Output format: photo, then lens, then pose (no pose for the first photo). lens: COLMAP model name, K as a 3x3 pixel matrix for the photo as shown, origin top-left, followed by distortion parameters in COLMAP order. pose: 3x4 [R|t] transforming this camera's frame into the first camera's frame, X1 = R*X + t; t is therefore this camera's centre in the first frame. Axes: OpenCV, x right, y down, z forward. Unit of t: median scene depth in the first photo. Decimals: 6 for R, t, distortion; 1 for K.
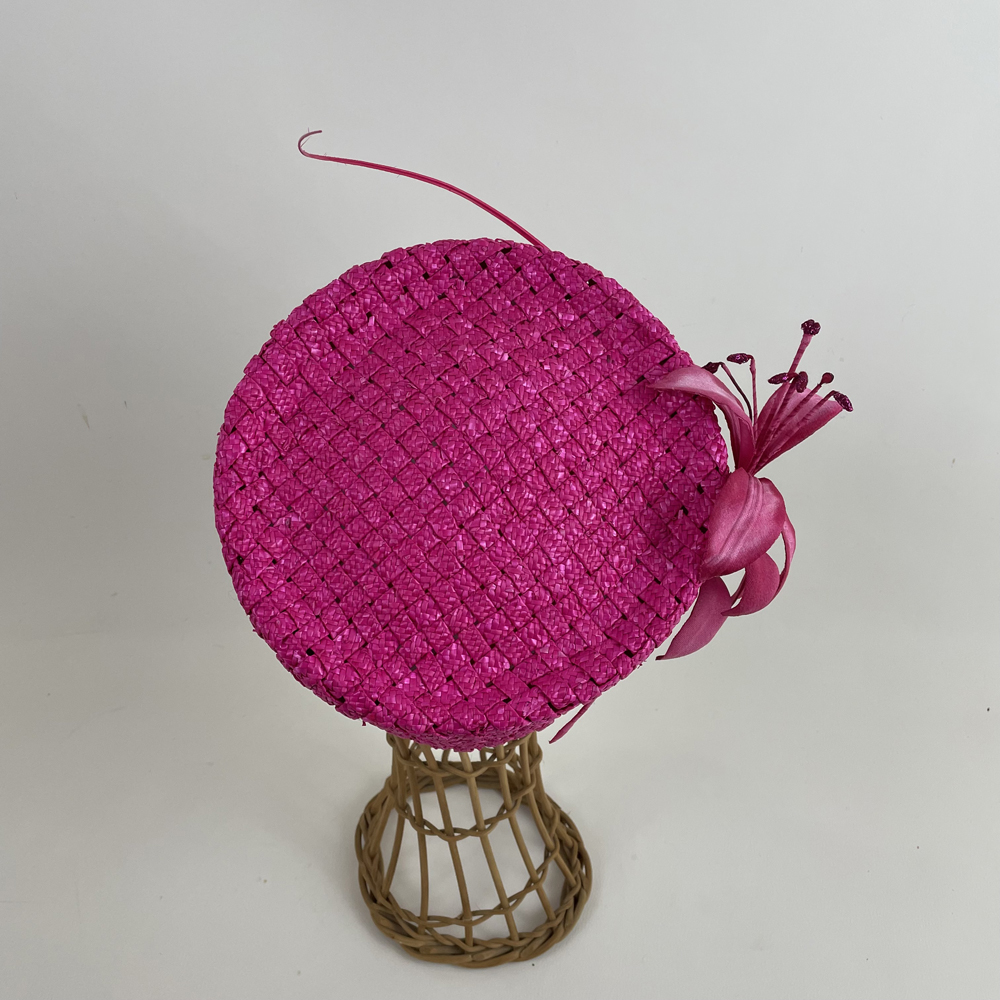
lens RADIAL K [[1015.5, 0, 500.0], [0, 1015.5, 500.0], [0, 0, 1]] dist [0.146736, -0.244858]
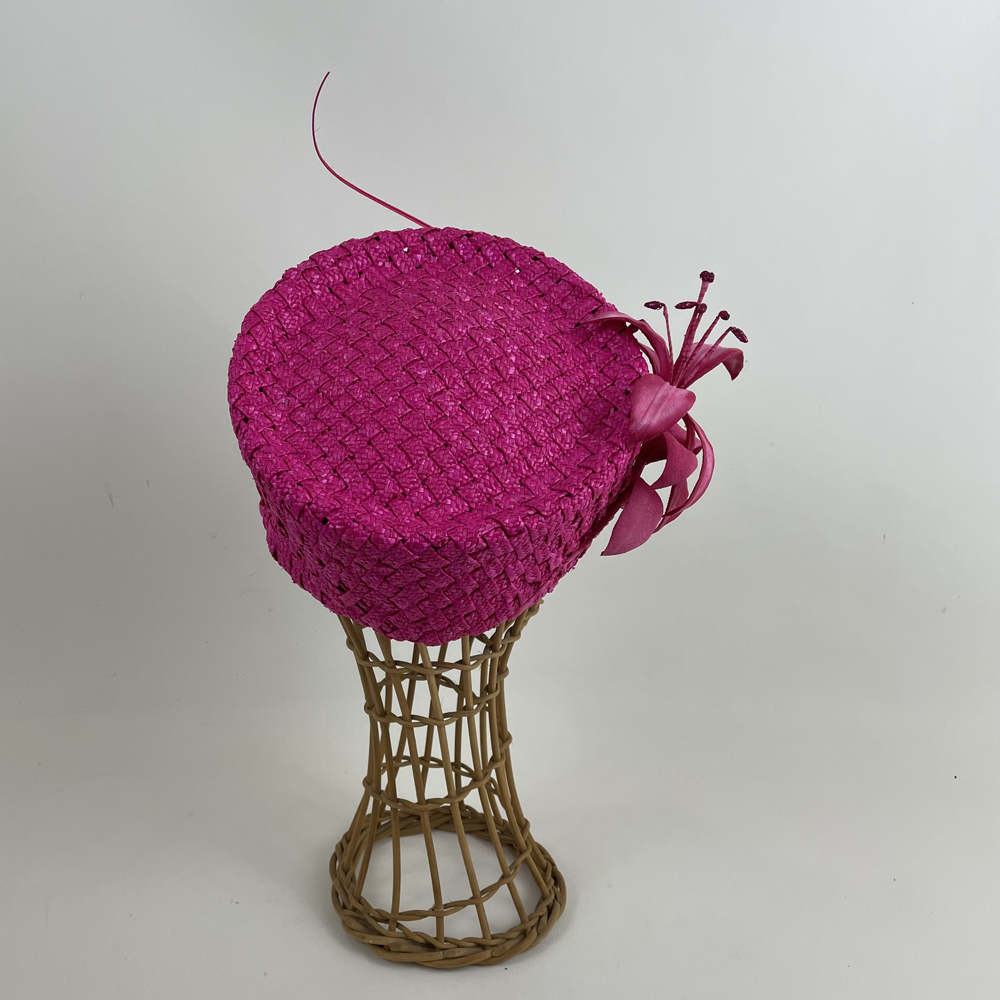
lens RADIAL K [[1015.5, 0, 500.0], [0, 1015.5, 500.0], [0, 0, 1]] dist [0.146736, -0.244858]
pose [[0.999960, -0.008874, -0.000755, 0.044981], [0.008060, 0.937764, -0.347179, 0.541821], [0.003789, 0.347159, 0.937799, -0.098897]]
